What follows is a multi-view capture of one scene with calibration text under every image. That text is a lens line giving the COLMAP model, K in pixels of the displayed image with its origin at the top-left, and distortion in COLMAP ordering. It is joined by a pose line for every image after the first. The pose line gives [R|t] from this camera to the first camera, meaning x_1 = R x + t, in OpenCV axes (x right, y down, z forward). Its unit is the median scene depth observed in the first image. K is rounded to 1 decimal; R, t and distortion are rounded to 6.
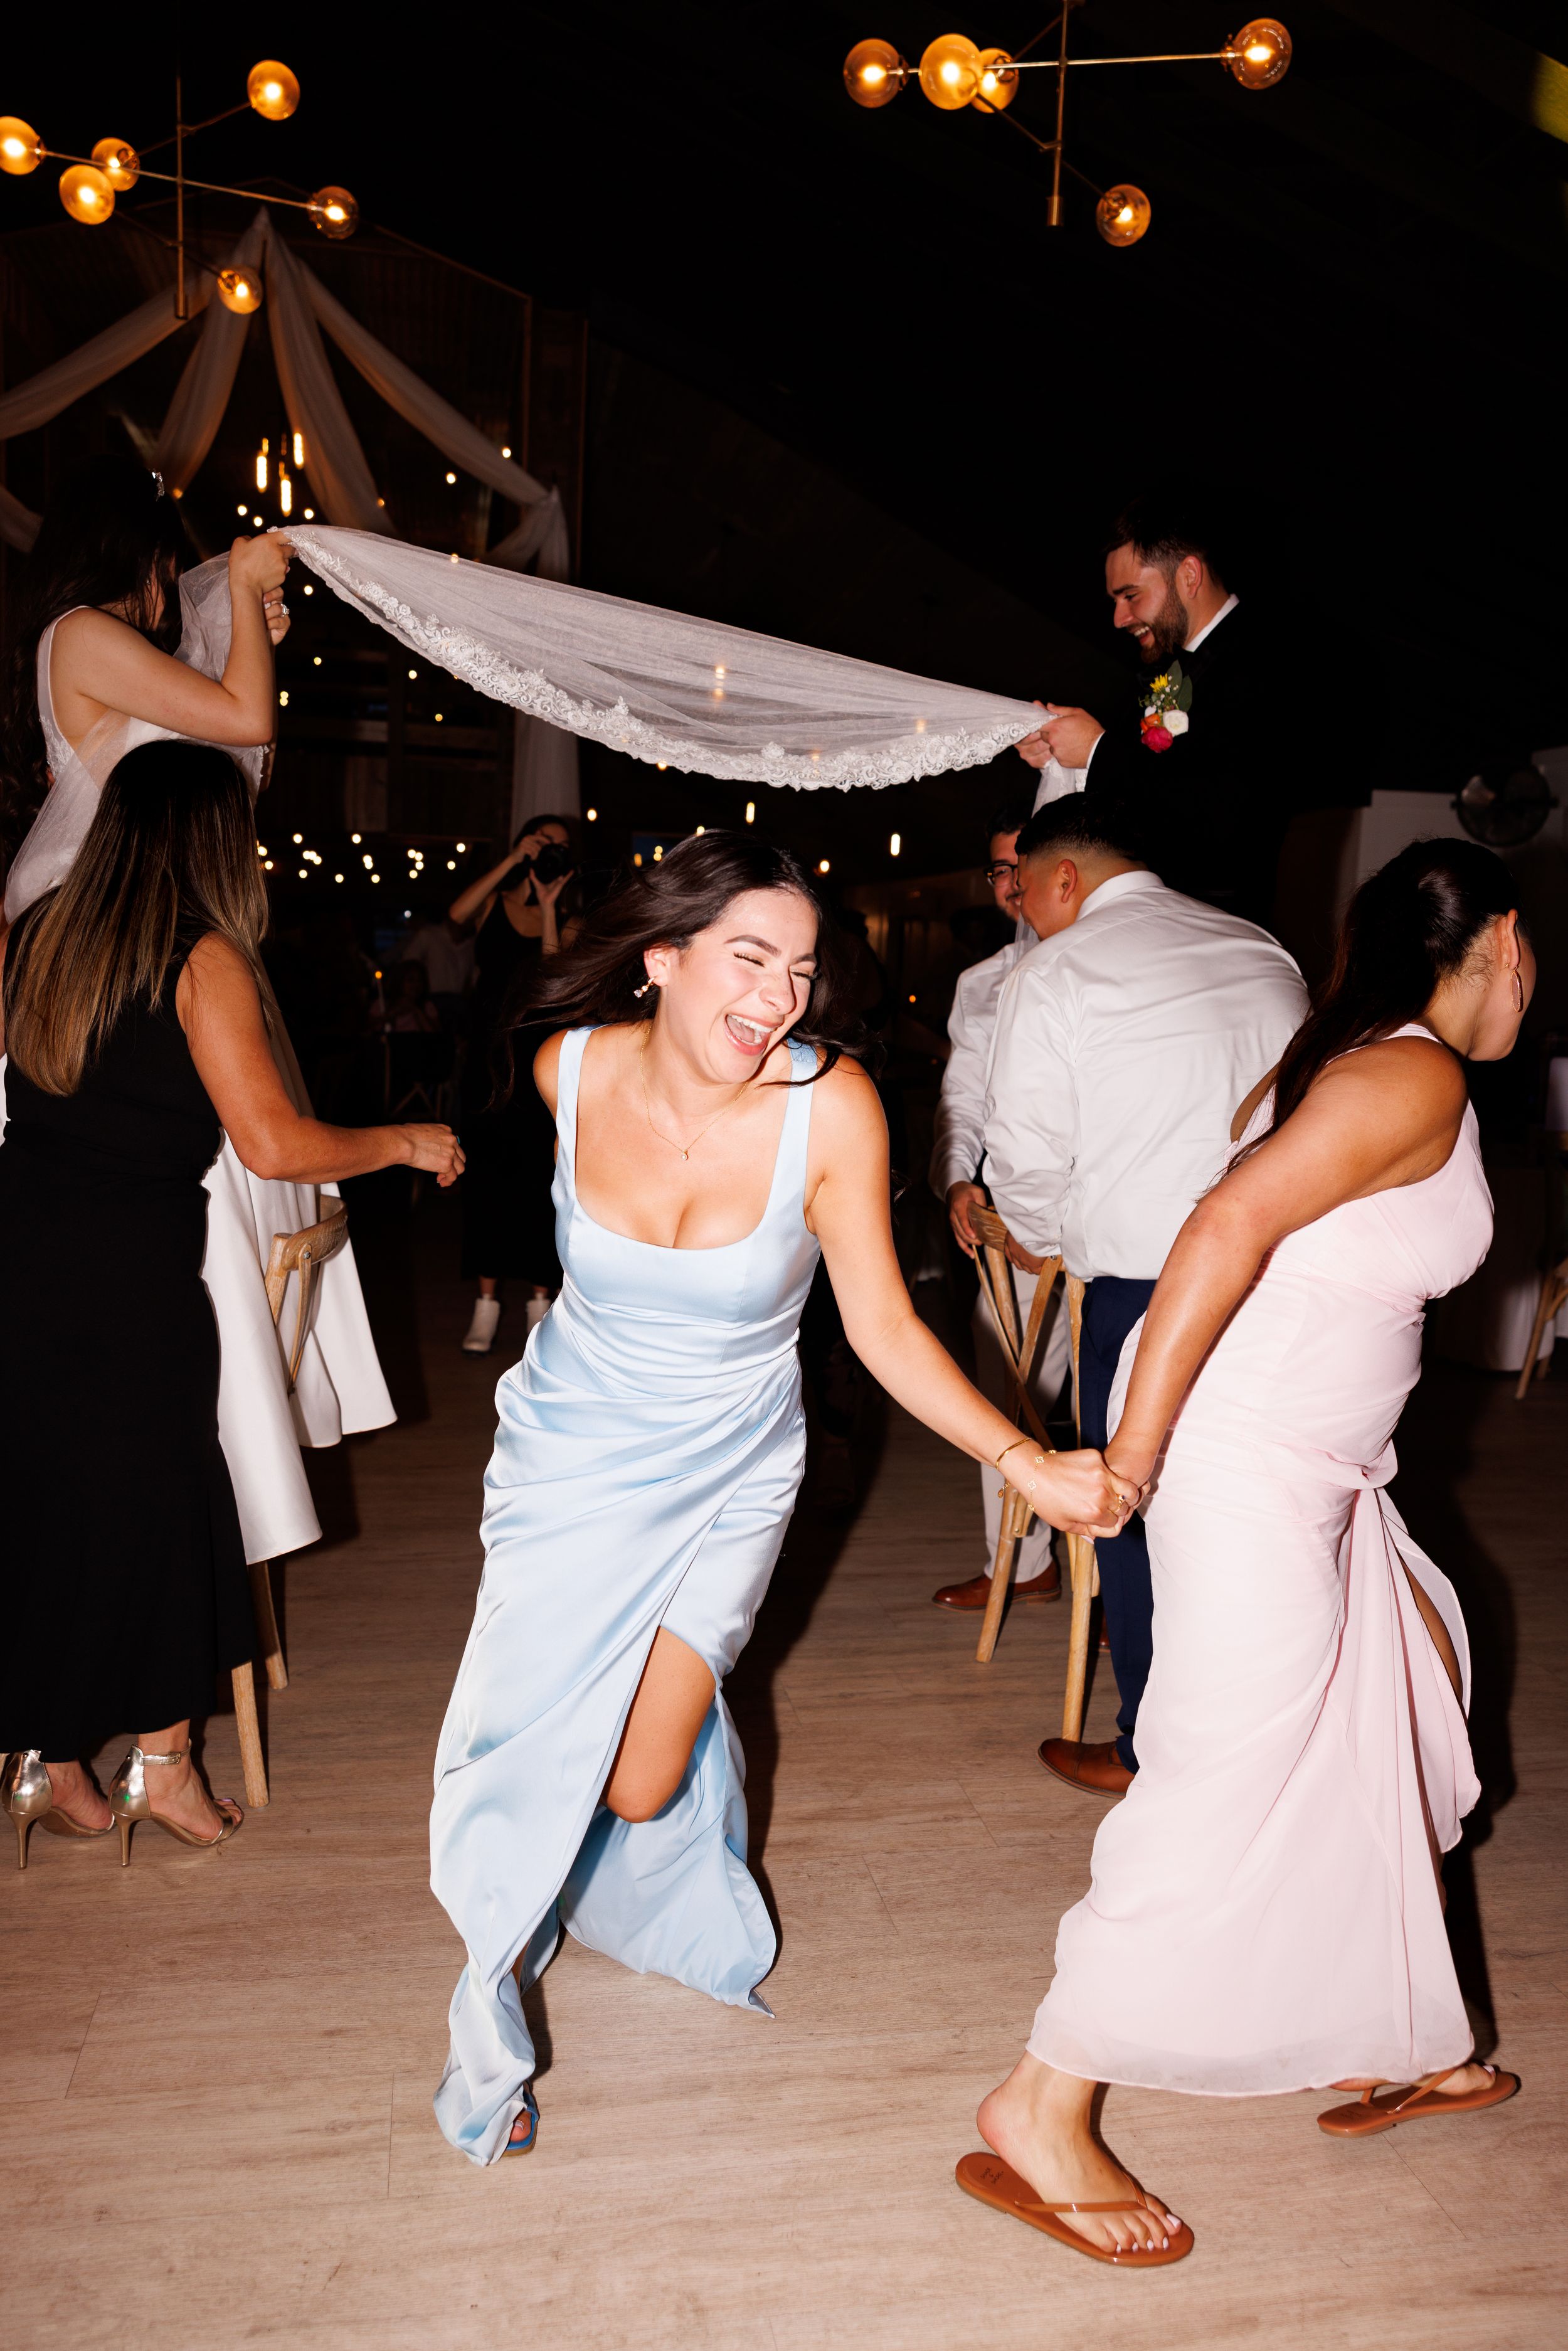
lens RADIAL K [[2029.9, 0, 797.6], [0, 2029.9, 1174.7], [0, 0, 1]] dist [0.014985, -0.006219]
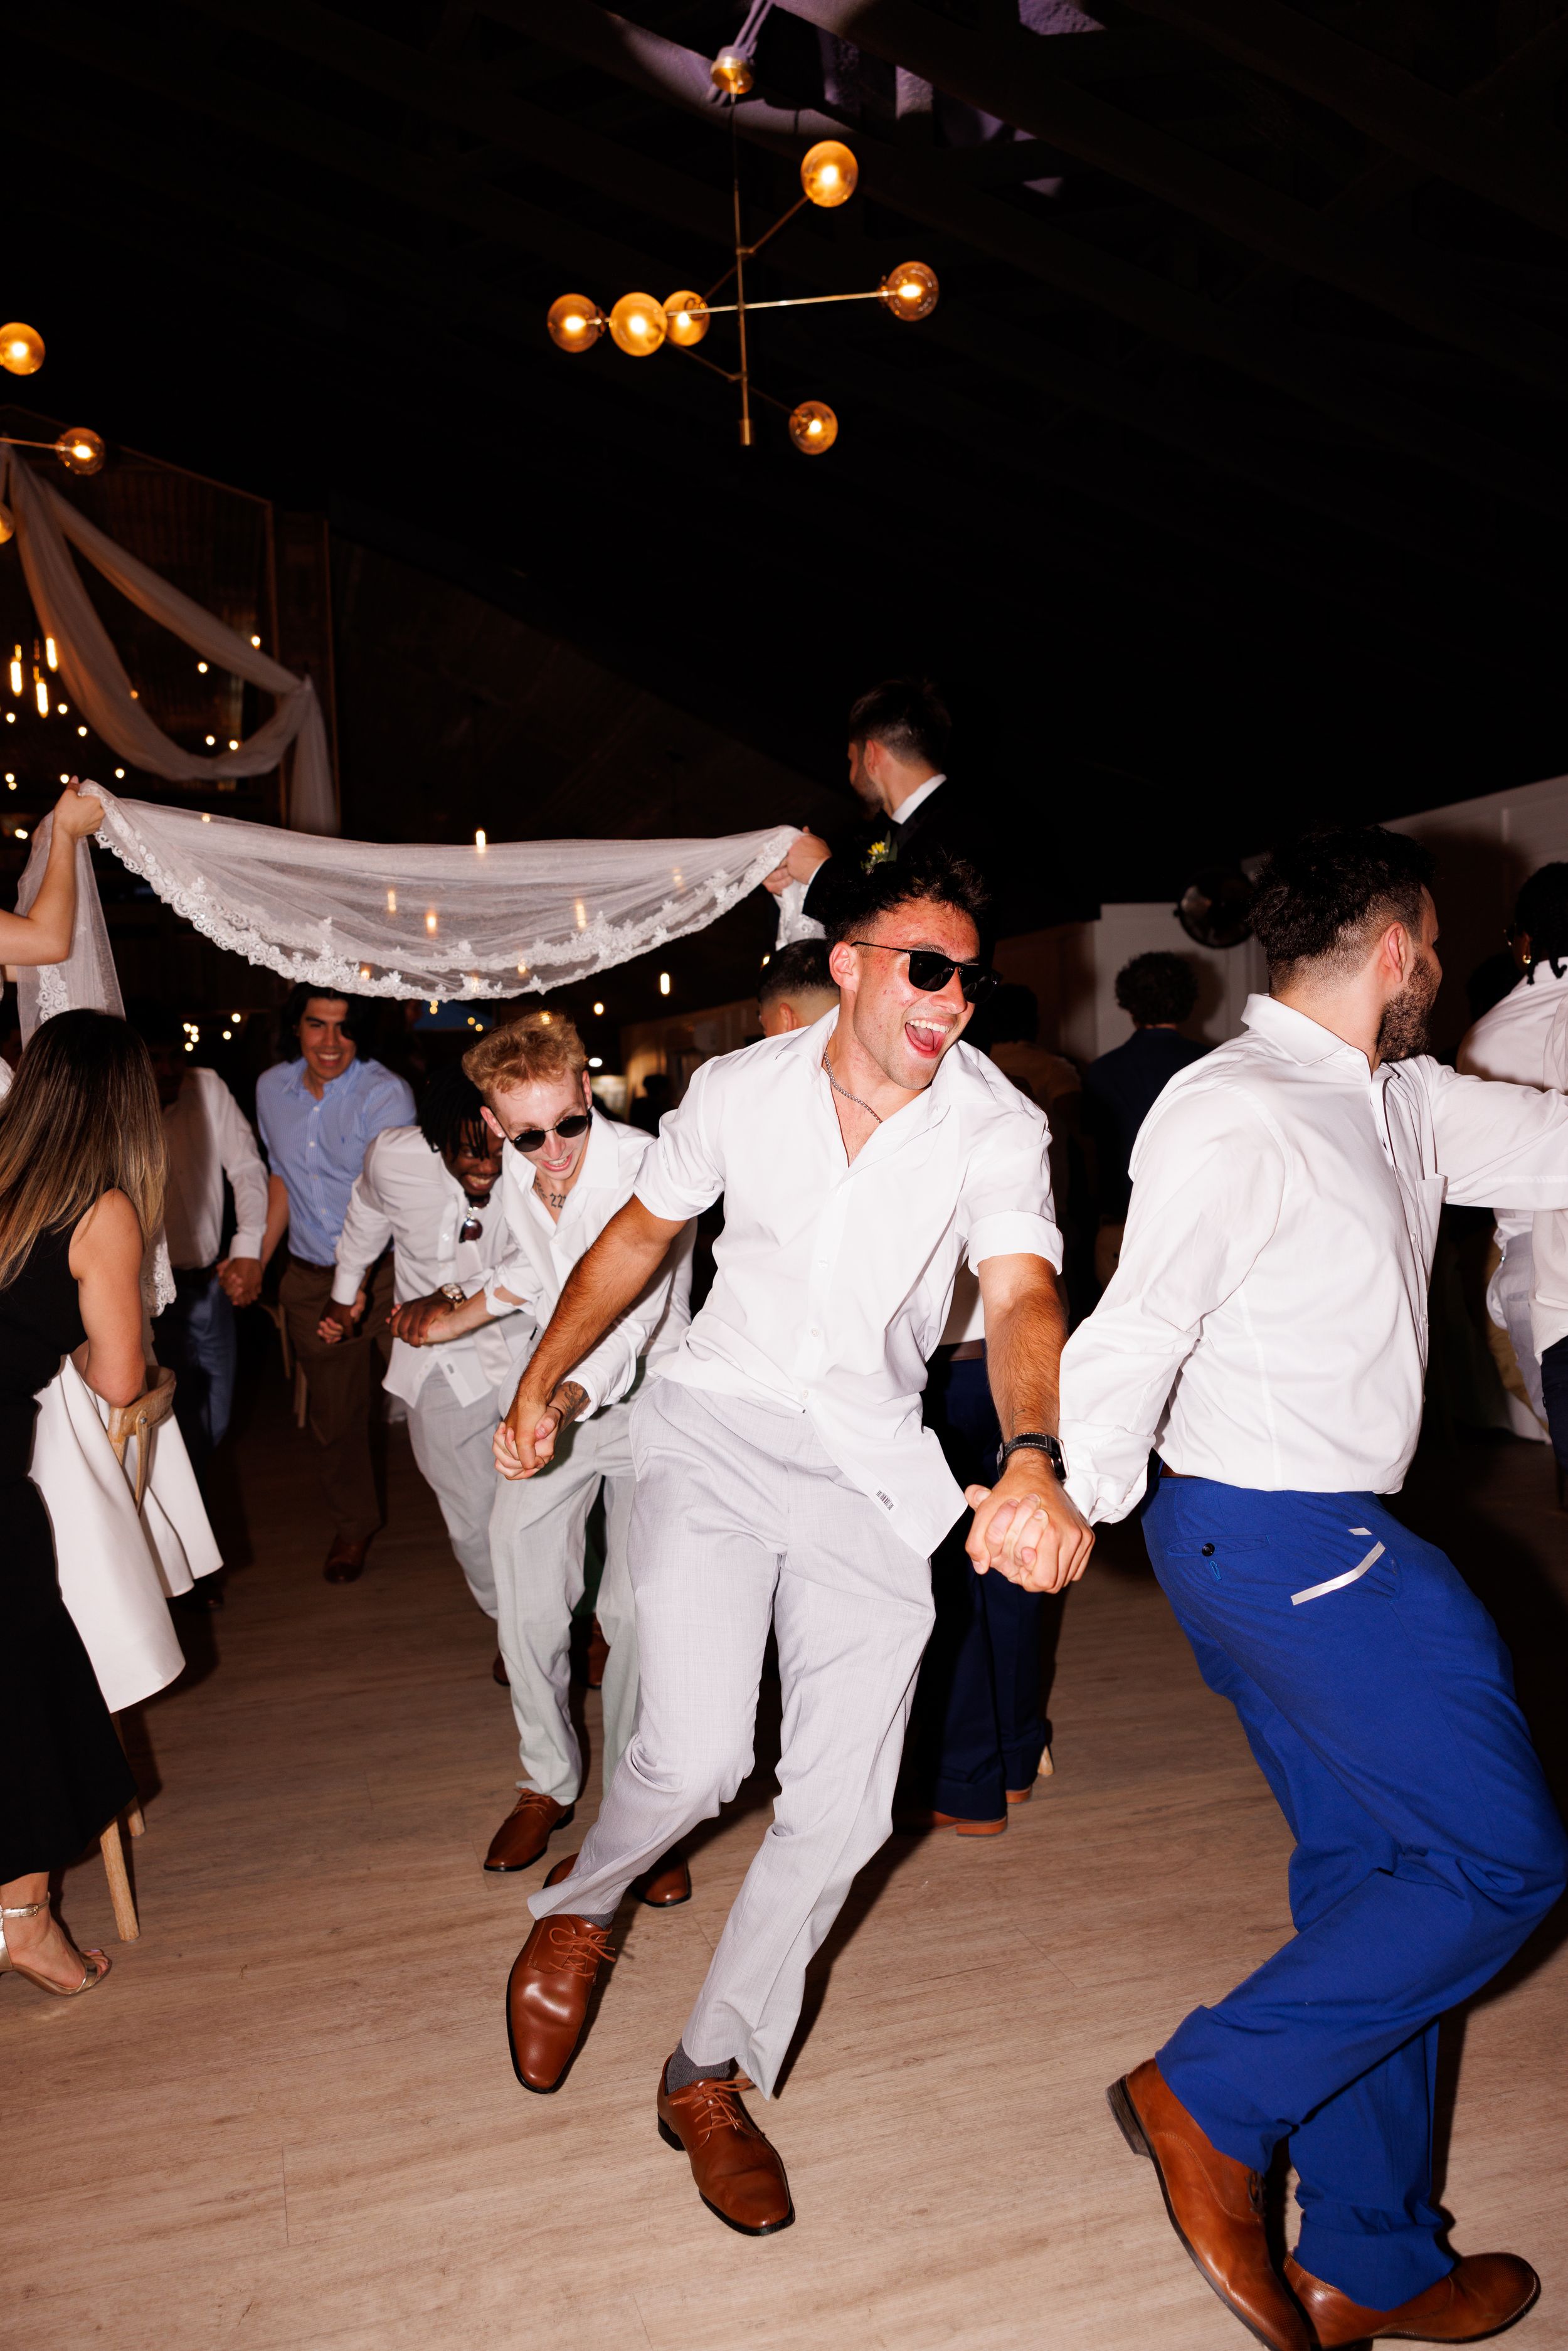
lens RADIAL K [[2029.9, 0, 797.6], [0, 2029.9, 1174.7], [0, 0, 1]] dist [0.014985, -0.006219]
pose [[0.991346, -0.083018, 0.101696, 0.011024], [0.089269, 0.994286, -0.058540, 0.003685], [-0.096255, 0.067112, 0.993092, -0.161219]]
